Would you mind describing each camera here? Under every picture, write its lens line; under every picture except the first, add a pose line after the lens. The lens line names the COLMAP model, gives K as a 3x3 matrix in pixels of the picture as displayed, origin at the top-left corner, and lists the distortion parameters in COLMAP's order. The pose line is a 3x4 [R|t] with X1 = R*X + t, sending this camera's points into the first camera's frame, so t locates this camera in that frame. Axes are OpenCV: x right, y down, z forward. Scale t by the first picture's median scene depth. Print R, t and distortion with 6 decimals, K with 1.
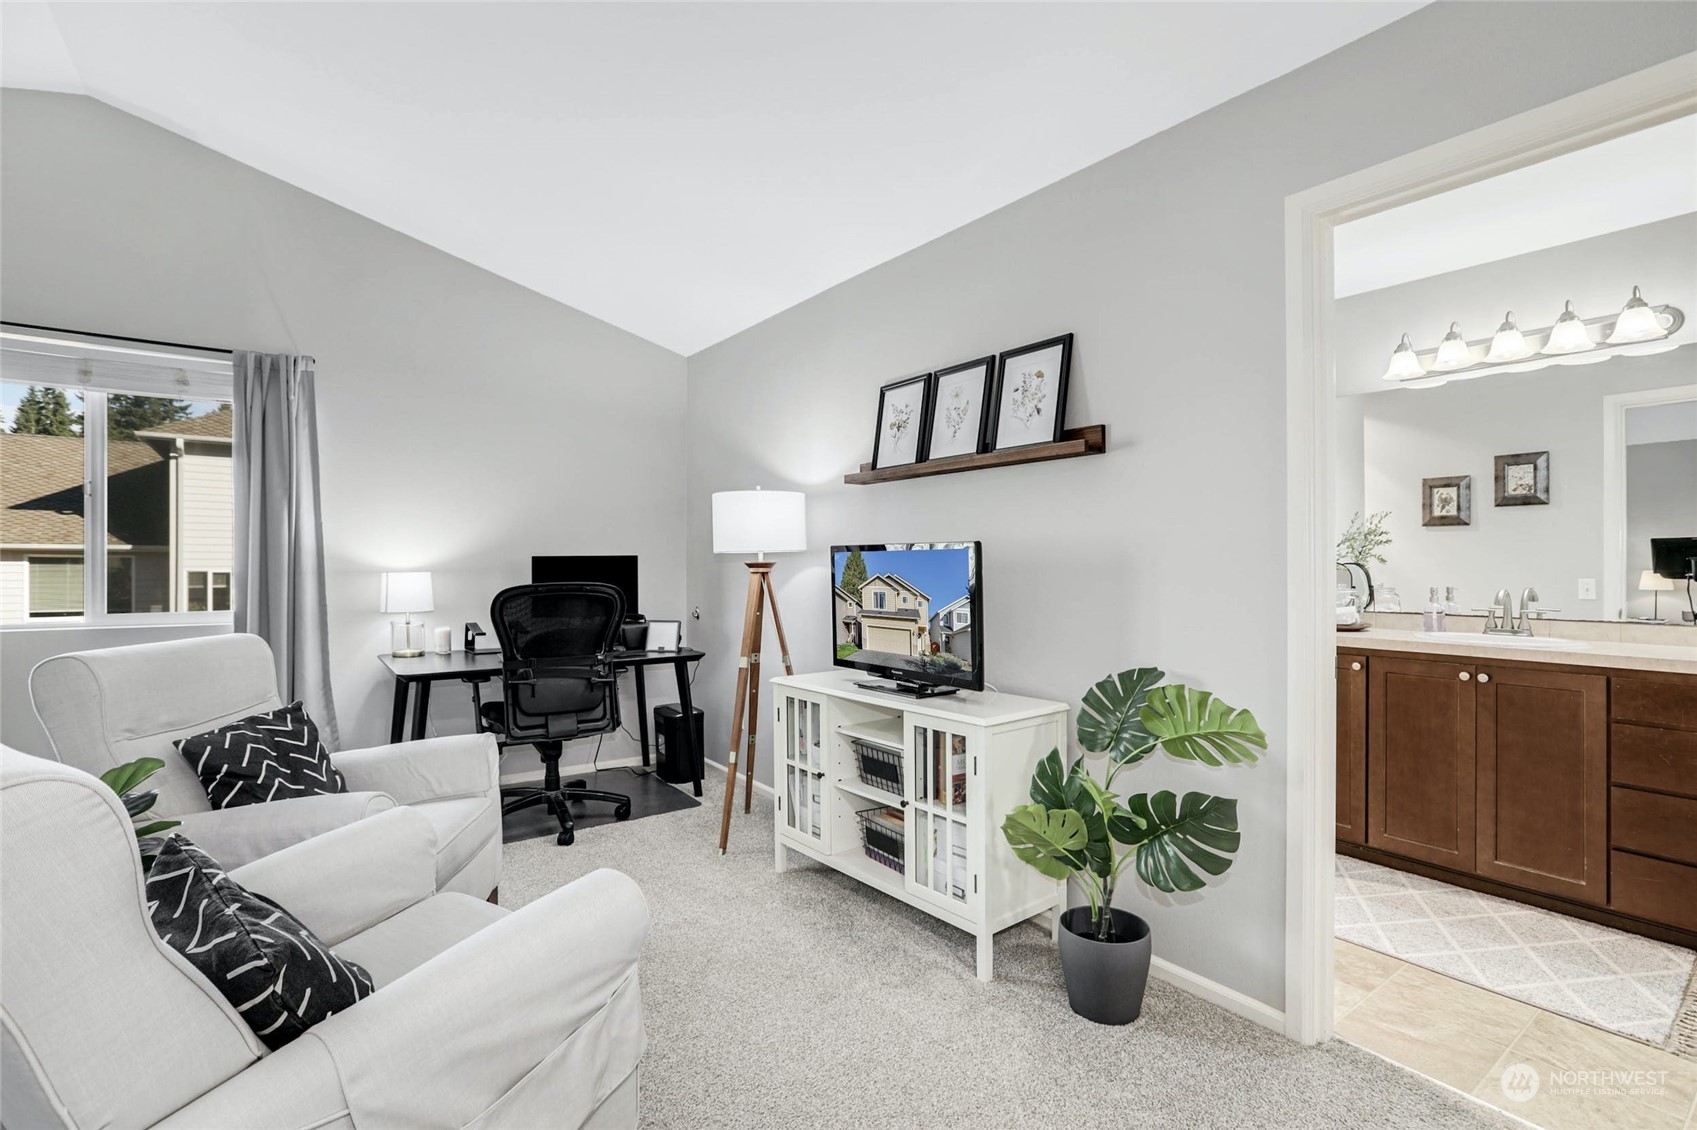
lens RADIAL K [[777.8, 0, 856.0], [0, 777.8, 556.1], [0, 0, 1]] dist [-0.036572, 0.011876]
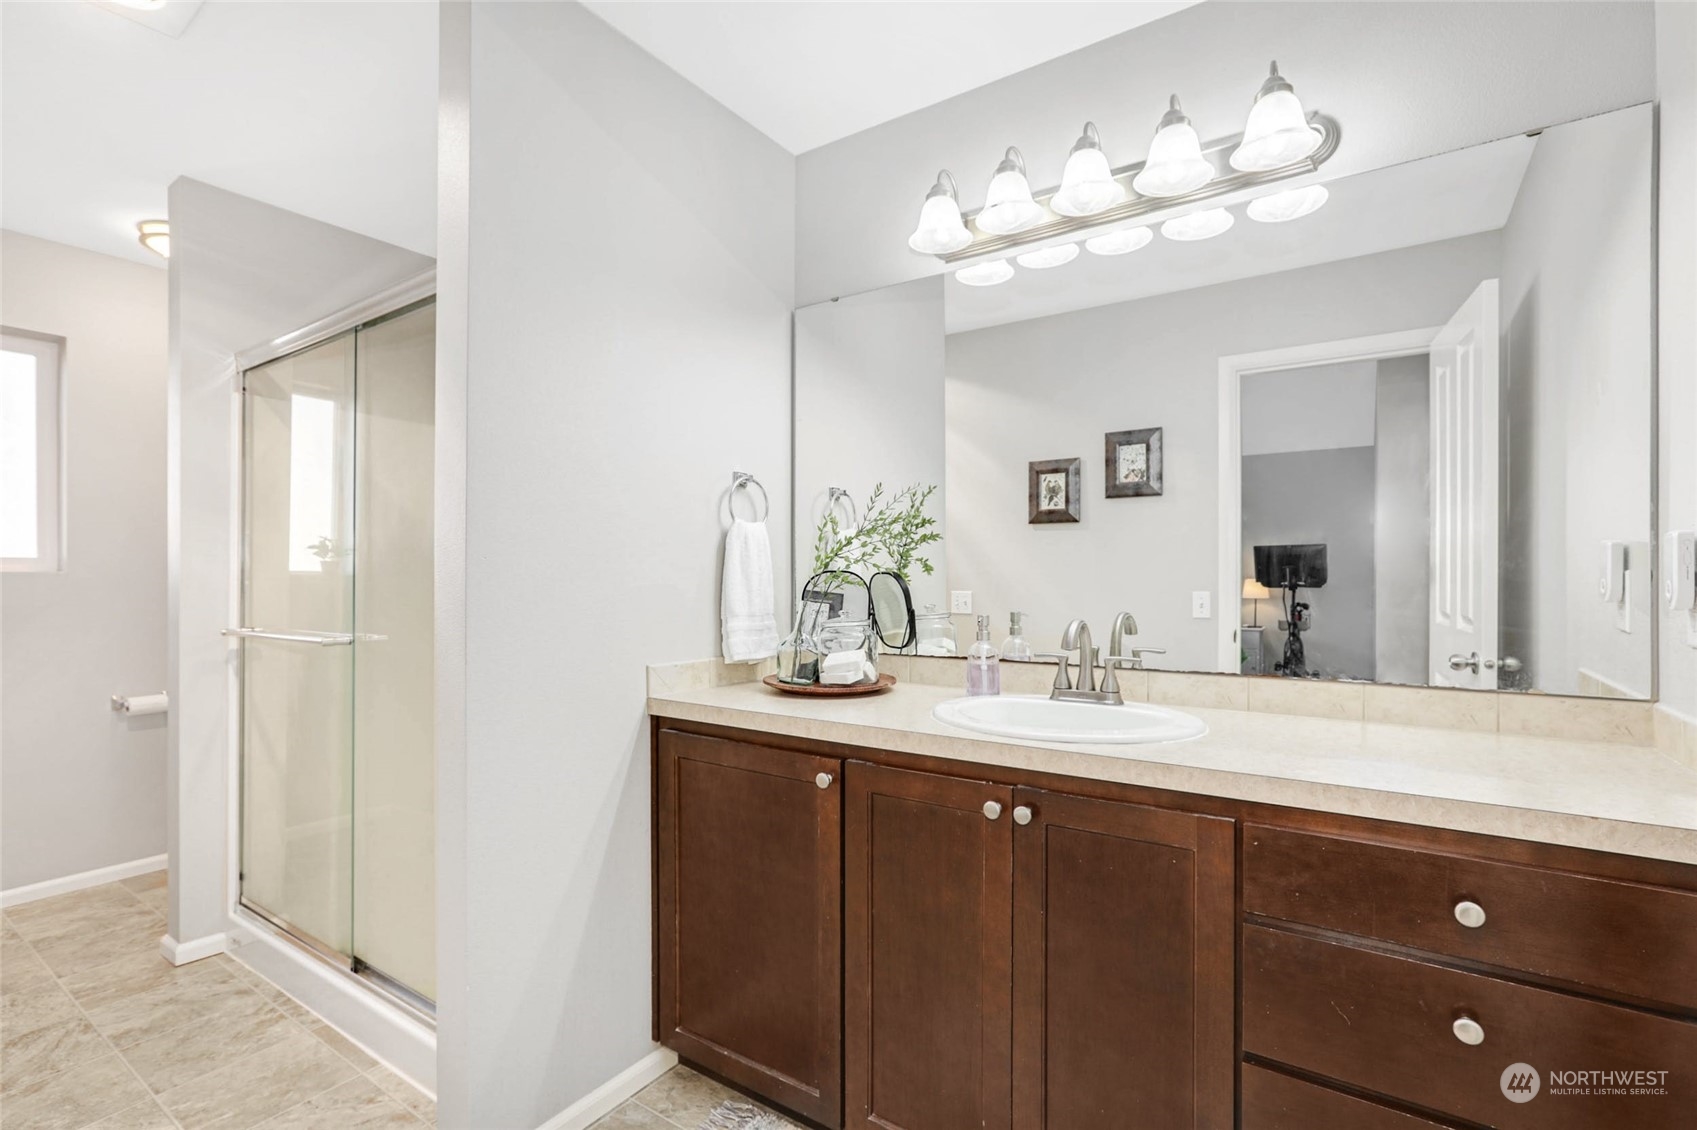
lens RADIAL K [[777.8, 0, 850.1], [0, 777.8, 572.0], [0, 0, 1]] dist [-0.036572, 0.011876]
pose [[0.942675, -0.002340, 0.333704, 0.342259], [-0.000490, 0.999965, 0.008394, 0.003383], [-0.333712, -0.008076, 0.942640, 0.356385]]
